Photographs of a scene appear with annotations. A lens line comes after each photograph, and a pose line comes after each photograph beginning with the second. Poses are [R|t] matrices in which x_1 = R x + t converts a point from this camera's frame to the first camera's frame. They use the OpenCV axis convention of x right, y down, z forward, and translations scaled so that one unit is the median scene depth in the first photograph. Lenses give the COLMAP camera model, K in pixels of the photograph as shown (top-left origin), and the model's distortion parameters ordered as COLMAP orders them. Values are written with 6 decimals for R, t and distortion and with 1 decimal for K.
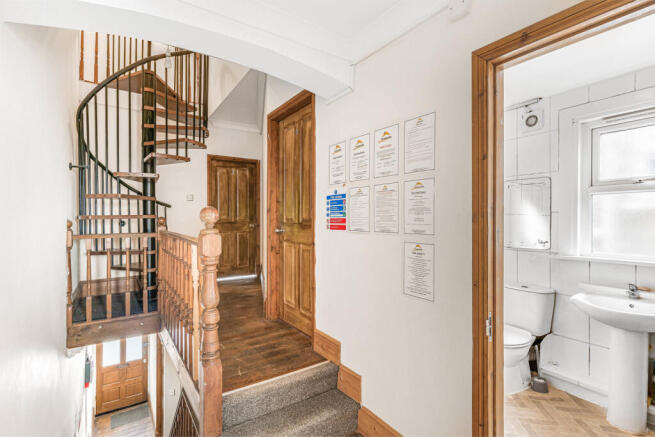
lens RADIAL K [[312.1, 0, 327.5], [0, 312.1, 219.1], [0, 0, 1]] dist [-0.000238, 0.000375]
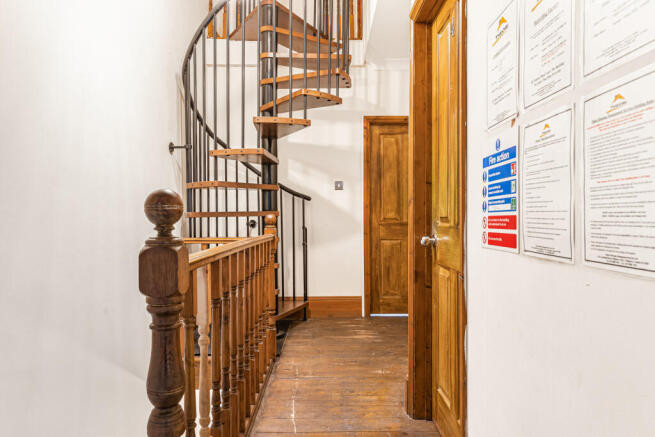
lens RADIAL K [[456.1, 0, 329.5], [0, 456.1, 214.7], [0, 0, 1]] dist [0.002022, -0.000773]
pose [[0.837176, 0.000299, -0.546934, 0.088496], [-0.005231, 0.999959, -0.007459, 0.000821], [0.546909, 0.009105, 0.837142, 0.245925]]
